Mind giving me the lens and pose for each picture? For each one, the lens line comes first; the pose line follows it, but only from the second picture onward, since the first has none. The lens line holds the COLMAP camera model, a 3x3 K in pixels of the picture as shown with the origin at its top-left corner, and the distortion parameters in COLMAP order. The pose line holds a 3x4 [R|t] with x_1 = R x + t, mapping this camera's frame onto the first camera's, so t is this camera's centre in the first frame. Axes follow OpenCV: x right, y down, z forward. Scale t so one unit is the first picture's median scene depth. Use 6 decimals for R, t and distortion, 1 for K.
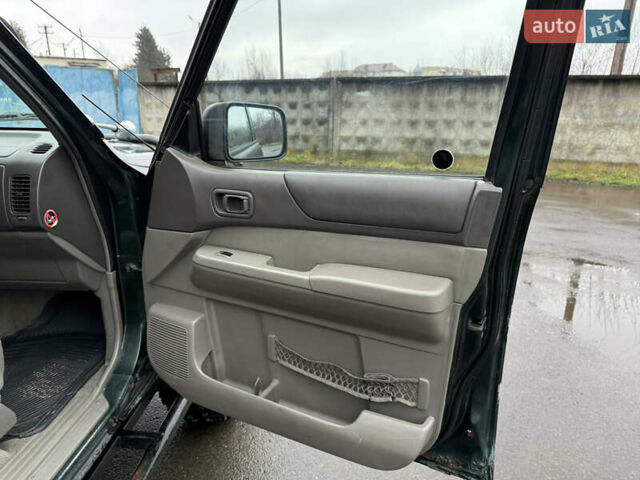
lens RADIAL K [[461.5, 0, 303.3], [0, 461.5, 238.7], [0, 0, 1]] dist [0.014515, -0.002867]
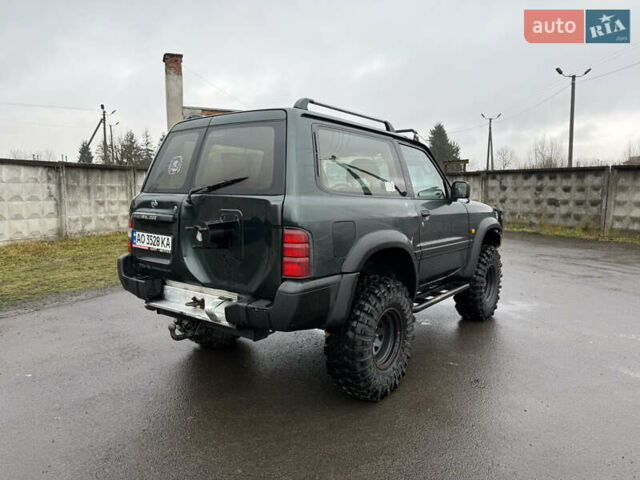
lens RADIAL K [[445.5, 0, 320.0], [0, 445.5, 240.0], [0, 0, 1]] dist [0.031399, -0.001012]
pose [[0.847936, 0.064845, -0.526118, 0.055783], [-0.154600, 0.979594, -0.128430, 0.082235], [0.507054, 0.190238, 0.840658, -0.255127]]
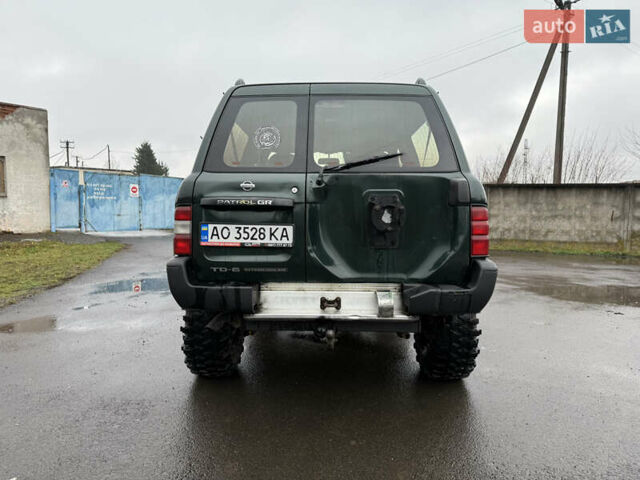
lens RADIAL K [[445.5, 0, 320.0], [0, 445.5, 240.0], [0, 0, 1]] dist [0.031399, -0.001012]
pose [[0.997672, 0.000092, 0.068191, -0.158131], [0.014783, 0.975927, -0.217597, 0.112278], [-0.066570, 0.218099, 0.973654, -0.281592]]
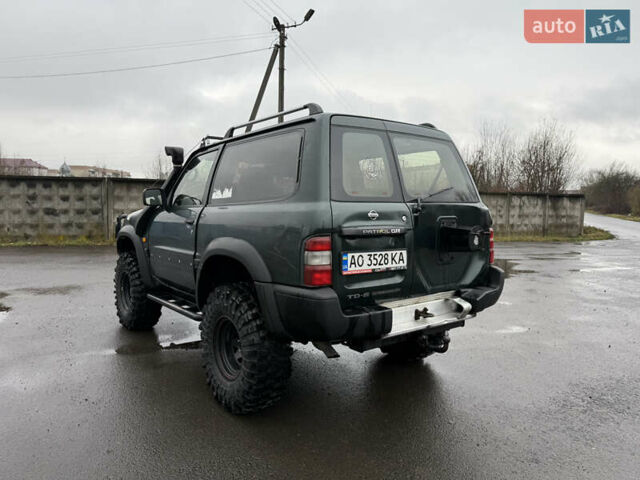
lens RADIAL K [[461.5, 0, 303.3], [0, 461.5, 238.7], [0, 0, 1]] dist [0.014515, -0.002867]
pose [[0.747675, -0.046648, 0.662425, -0.359343], [0.180068, 0.974398, -0.134624, 0.077337], [-0.639186, 0.219937, 0.736933, -0.225639]]
